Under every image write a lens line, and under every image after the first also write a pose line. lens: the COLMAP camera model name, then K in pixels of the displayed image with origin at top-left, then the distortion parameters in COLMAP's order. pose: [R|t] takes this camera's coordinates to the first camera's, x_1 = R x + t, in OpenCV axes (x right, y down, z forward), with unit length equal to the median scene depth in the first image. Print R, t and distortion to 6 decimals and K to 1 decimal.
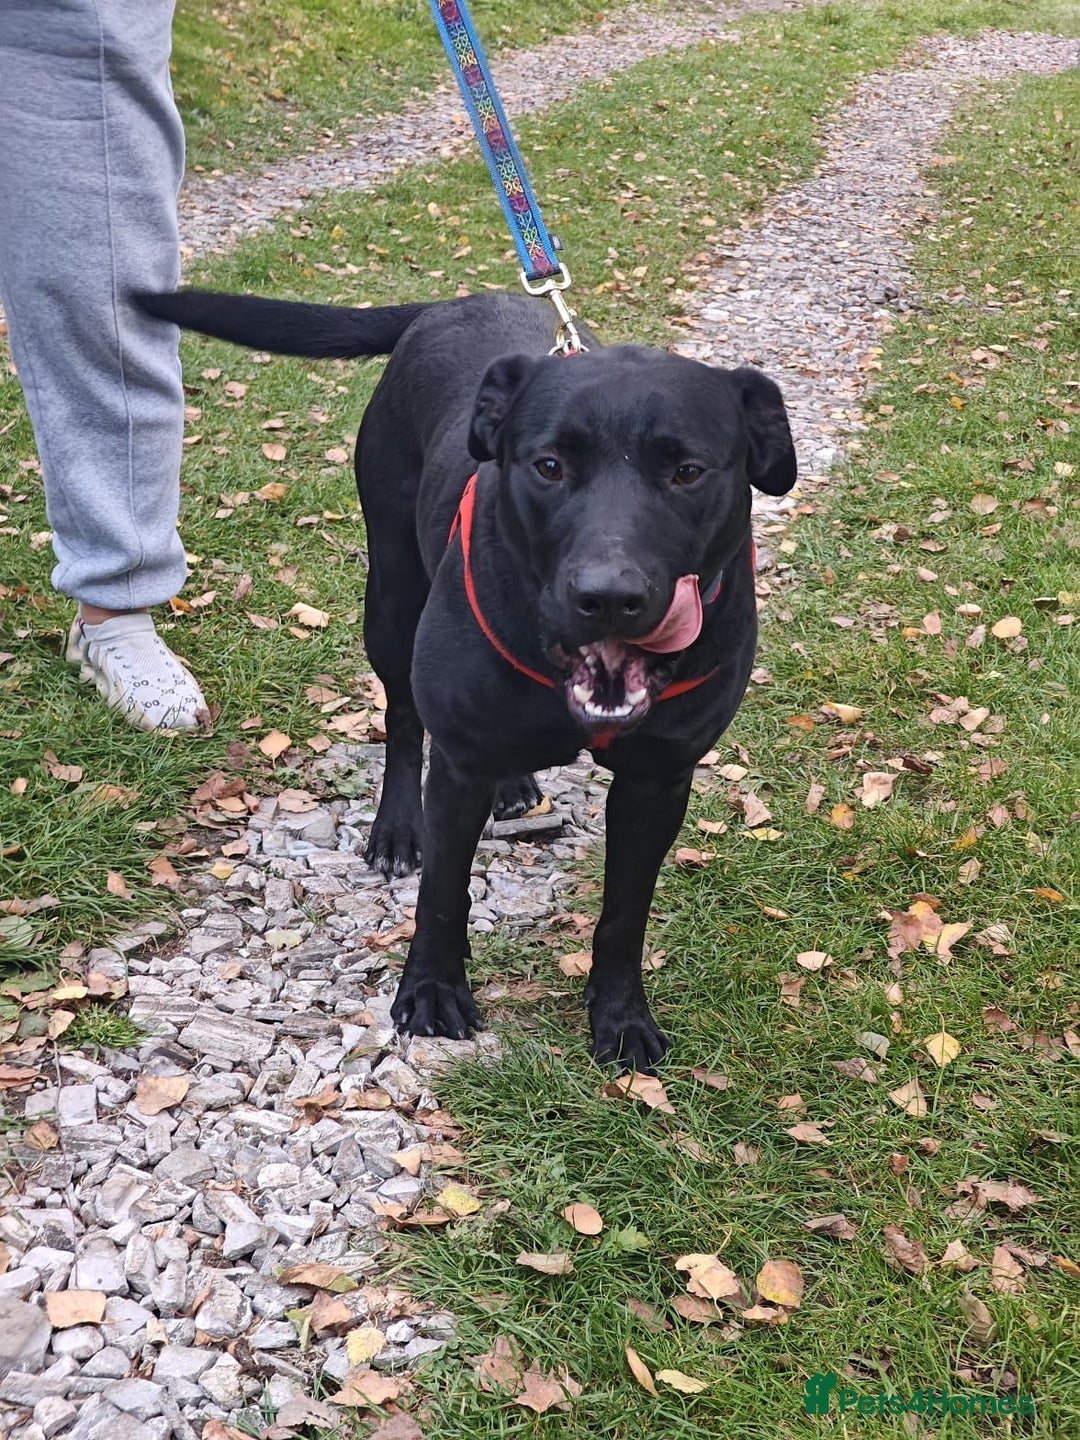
lens RADIAL K [[2097.1, 0, 540.0], [0, 2097.1, 720.0], [0, 0, 1]] dist [0.023729, -0.044539]
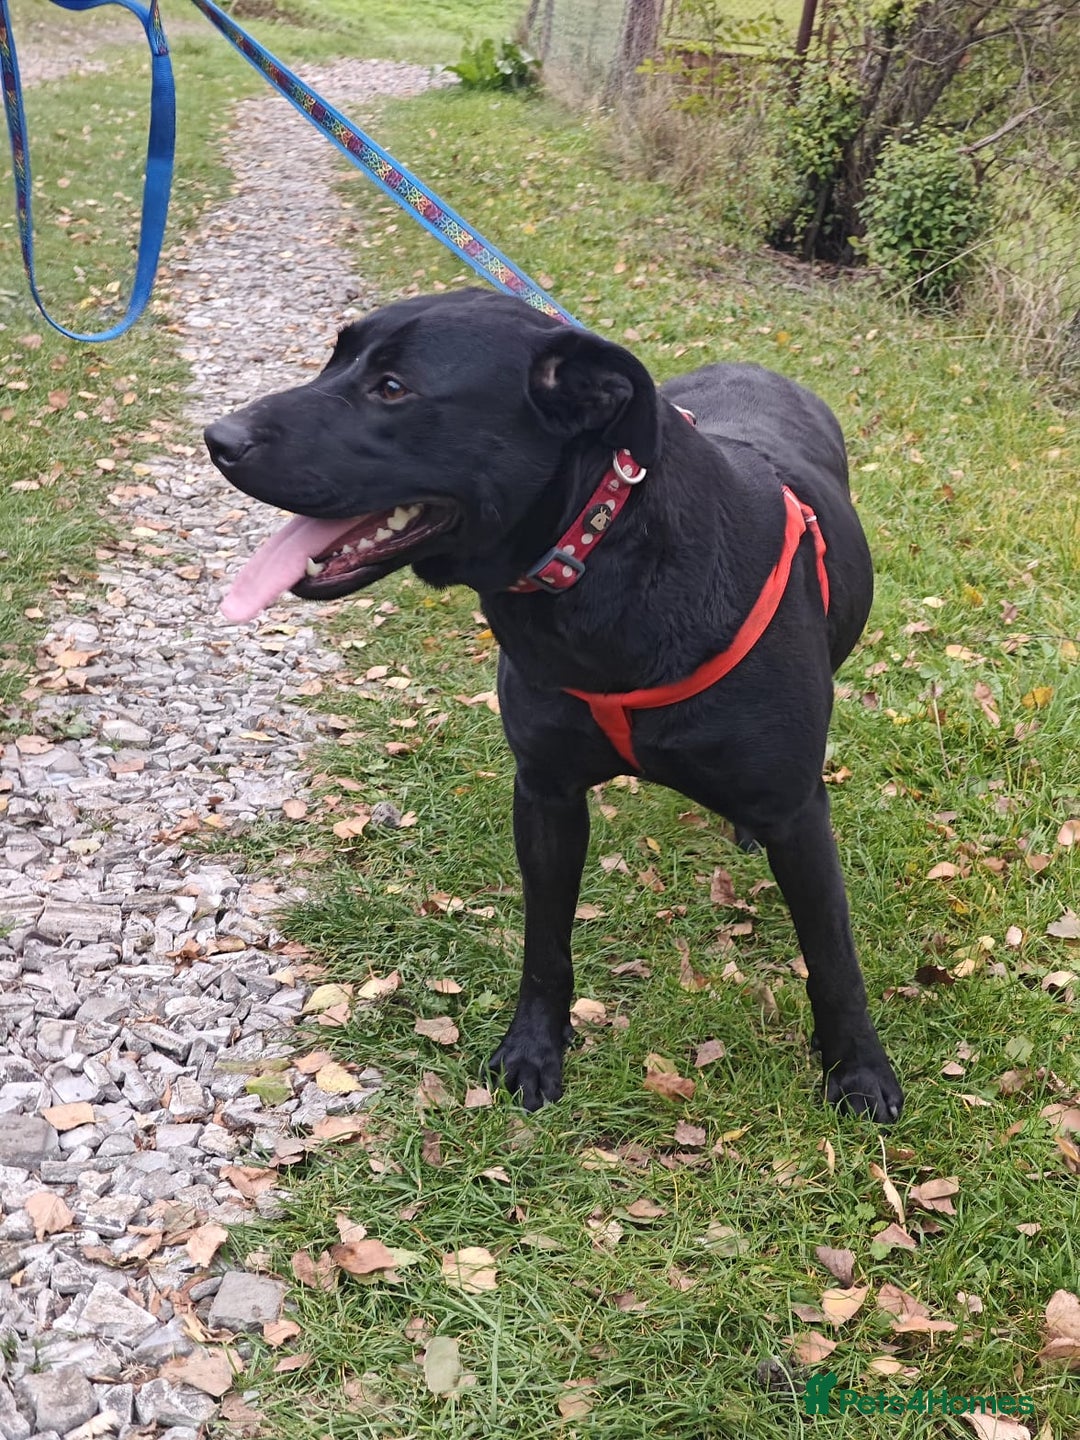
lens RADIAL K [[2097.1, 0, 540.0], [0, 2097.1, 720.0], [0, 0, 1]] dist [0.023729, -0.044539]
pose [[0.950012, -0.113914, 0.290691, -0.204690], [0.117808, 0.993028, 0.004133, 0.058798], [-0.289135, 0.030319, 0.956808, -0.163318]]
